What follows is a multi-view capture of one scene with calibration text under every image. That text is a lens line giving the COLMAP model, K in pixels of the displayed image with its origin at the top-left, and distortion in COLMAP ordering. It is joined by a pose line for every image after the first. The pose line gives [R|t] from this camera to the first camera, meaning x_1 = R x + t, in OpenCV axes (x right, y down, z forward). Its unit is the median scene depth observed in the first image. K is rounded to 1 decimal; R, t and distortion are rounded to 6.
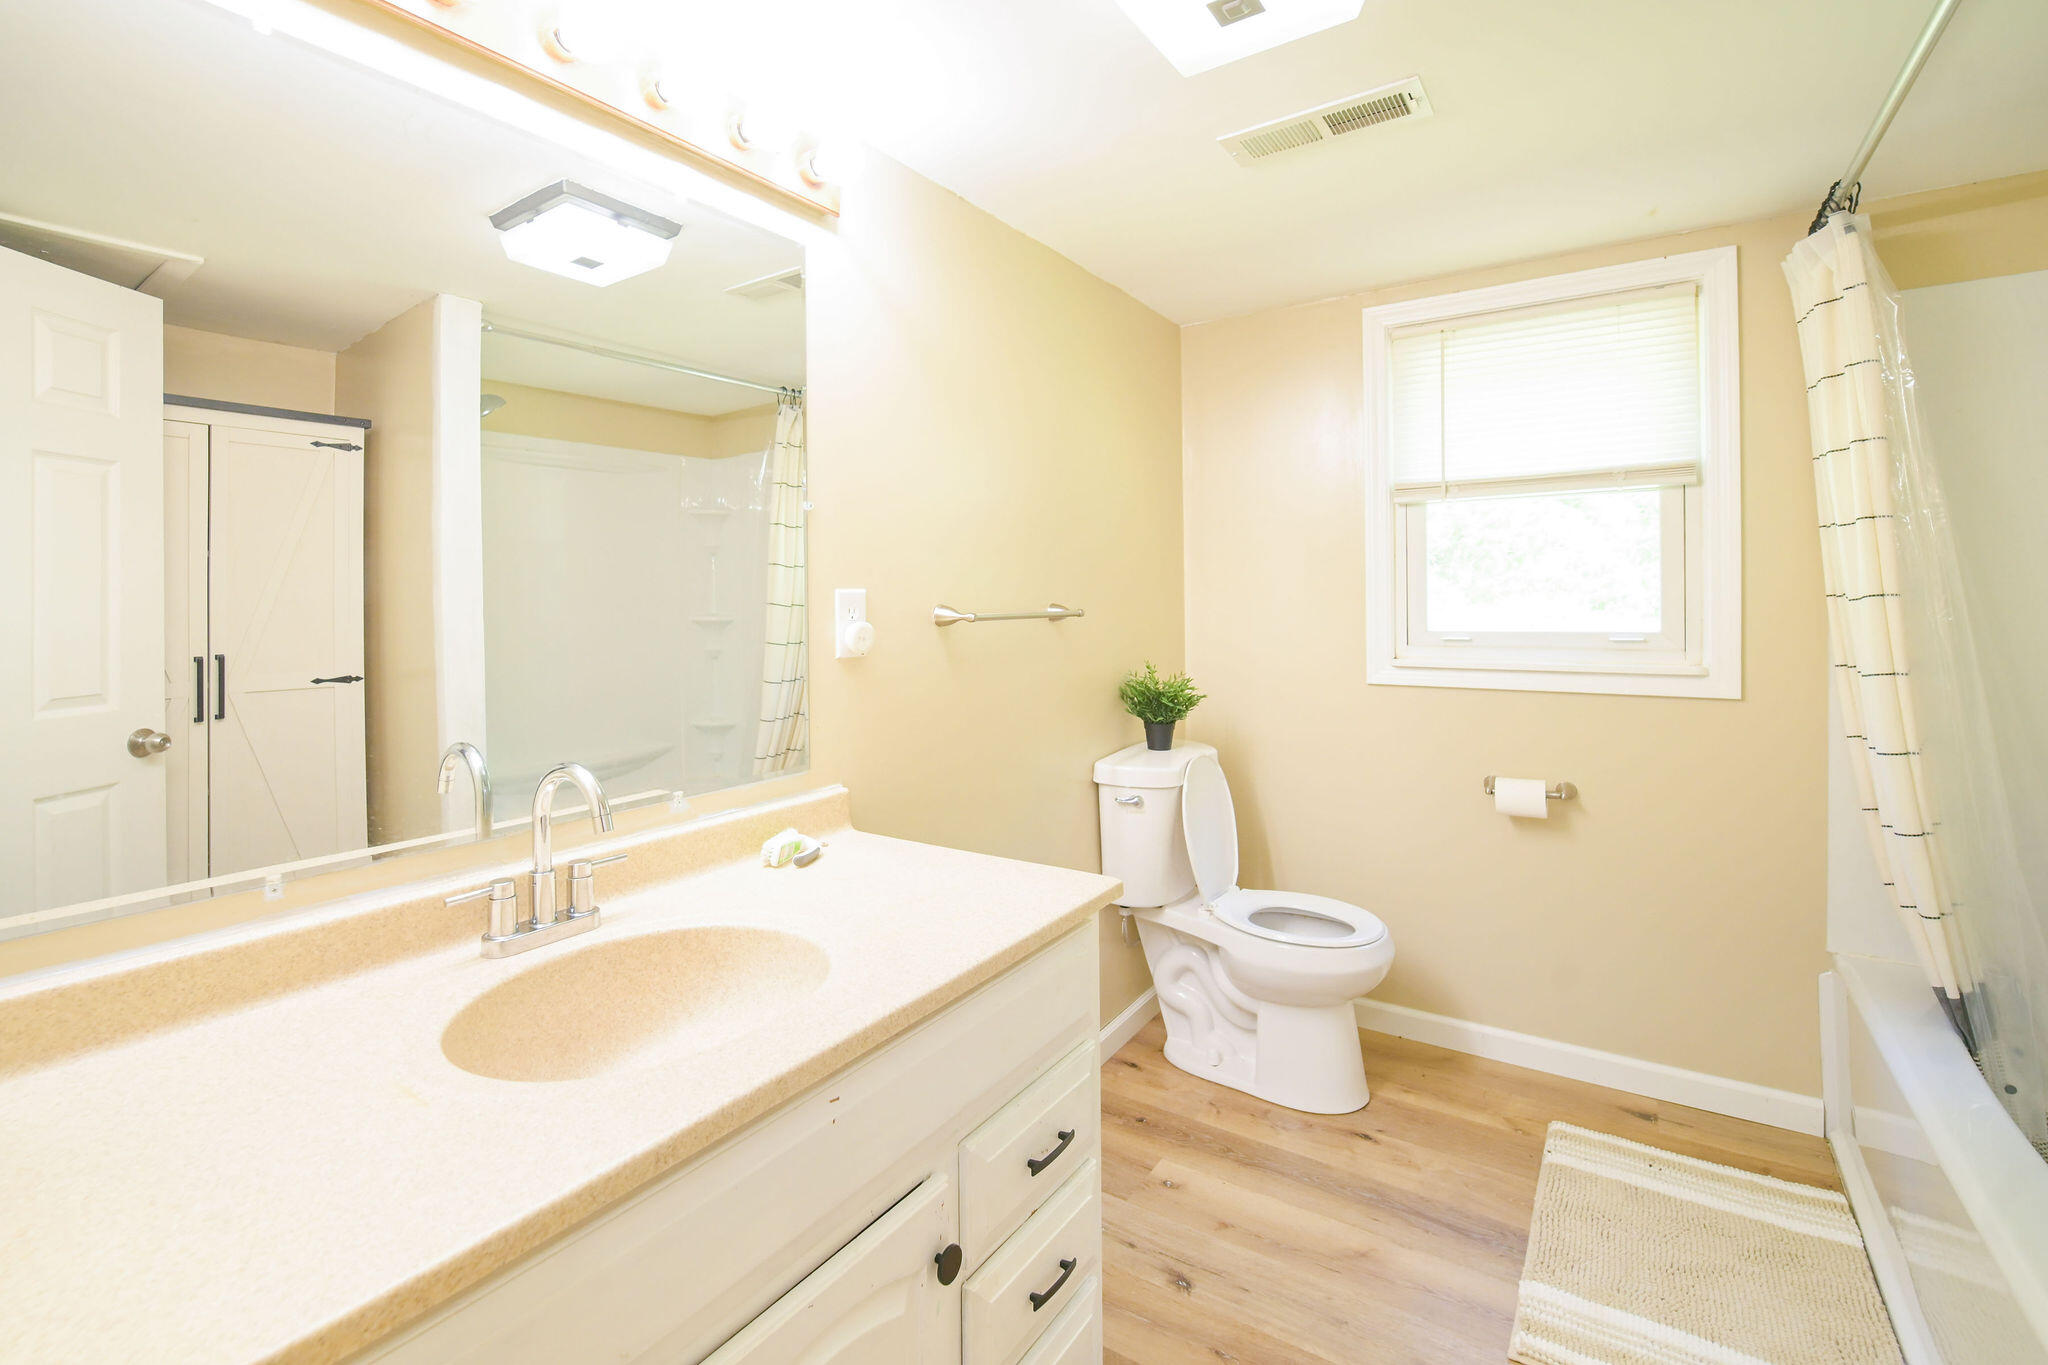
lens RADIAL K [[910.3, 0, 1019.4], [0, 910.3, 599.7], [0, 0, 1]] dist [-0.012253, -0.000375]
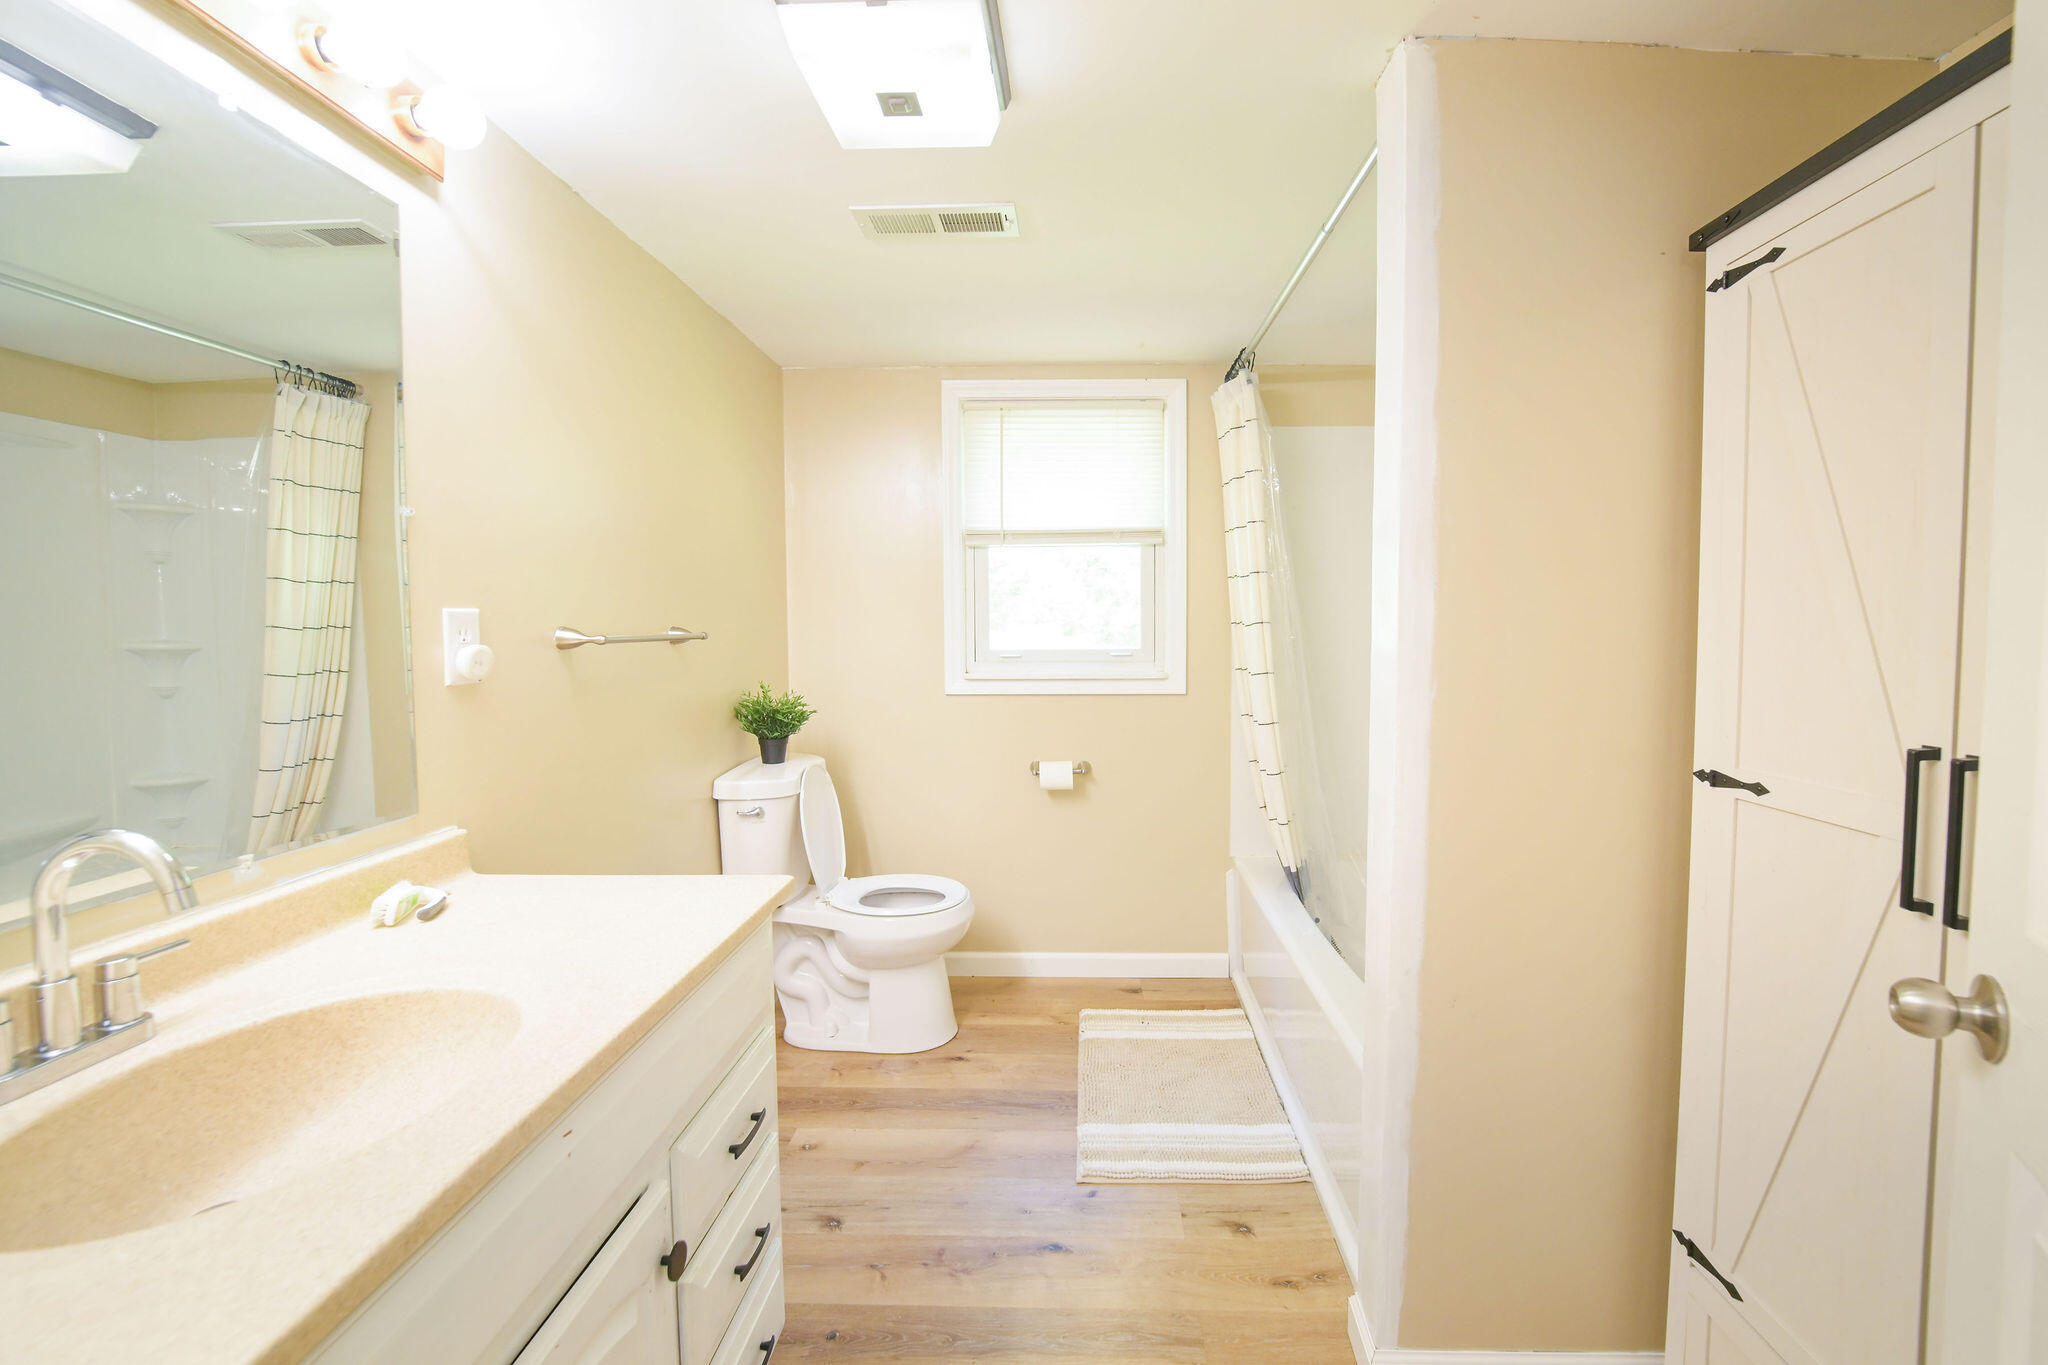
lens RADIAL K [[856.3, 0, 1023.2], [0, 856.3, 661.2], [0, 0, 1]] dist [-0.013337, -0.000270]
pose [[0.832318, -0.017235, 0.554030, -0.190405], [-0.001935, 0.999420, 0.033998, 0.011086], [-0.554295, -0.029369, 0.831802, -0.003250]]
